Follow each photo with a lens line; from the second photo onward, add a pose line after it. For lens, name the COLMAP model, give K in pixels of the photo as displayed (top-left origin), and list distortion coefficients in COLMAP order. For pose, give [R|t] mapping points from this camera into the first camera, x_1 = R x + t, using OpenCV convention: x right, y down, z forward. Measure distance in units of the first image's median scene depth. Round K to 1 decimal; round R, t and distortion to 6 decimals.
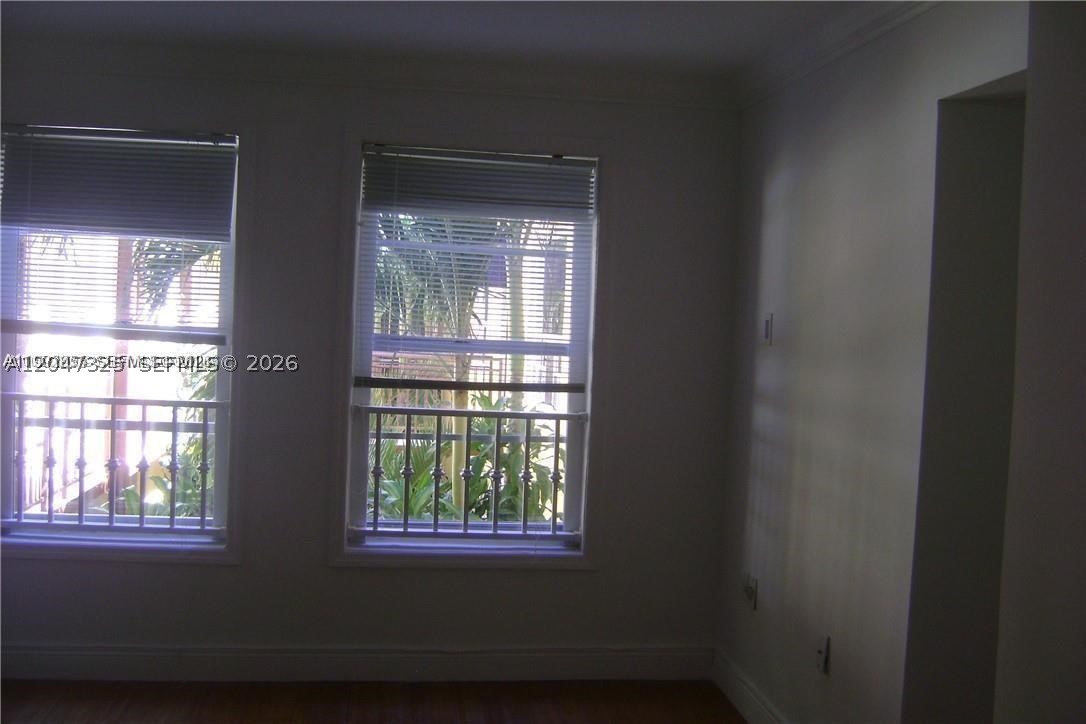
lens RADIAL K [[1203.1, 0, 543.0], [0, 1203.1, 362.0], [0, 0, 1]] dist [-0.122662, 0.009144]
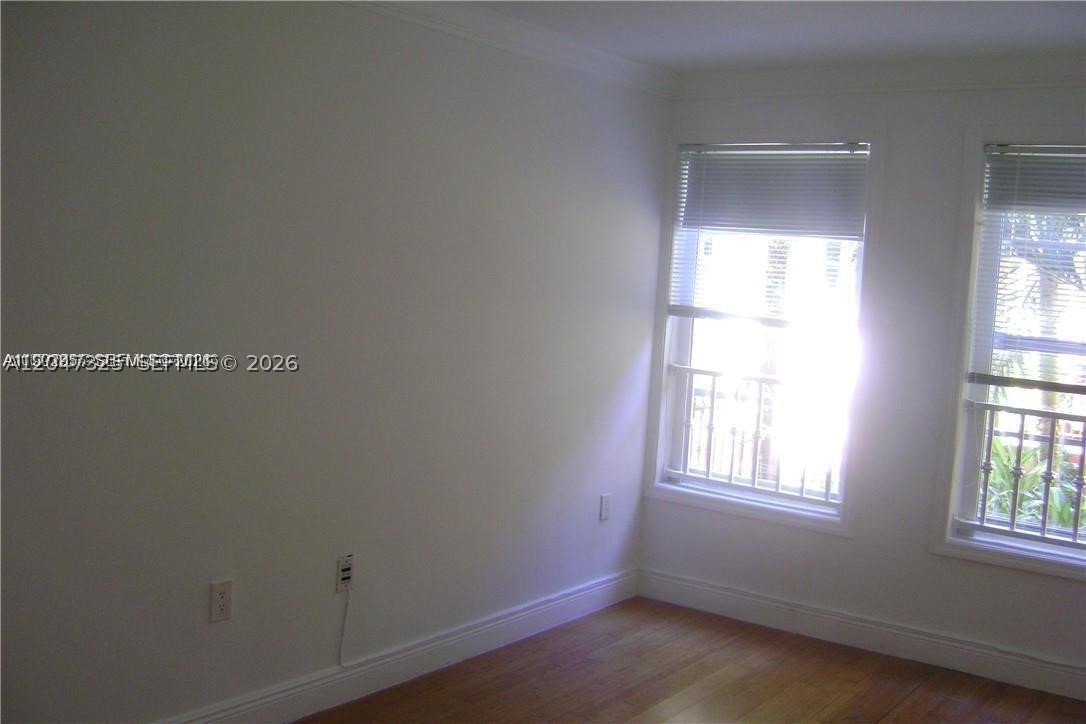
lens RADIAL K [[1166.2, 0, 543.0], [0, 1166.2, 362.0], [0, 0, 1]] dist [-0.114302, 0.021995]
pose [[0.702218, 0.057242, -0.709657, 0.284480], [-0.065288, 0.997740, 0.015875, 0.011664], [0.708962, 0.035184, 0.704369, 0.049870]]
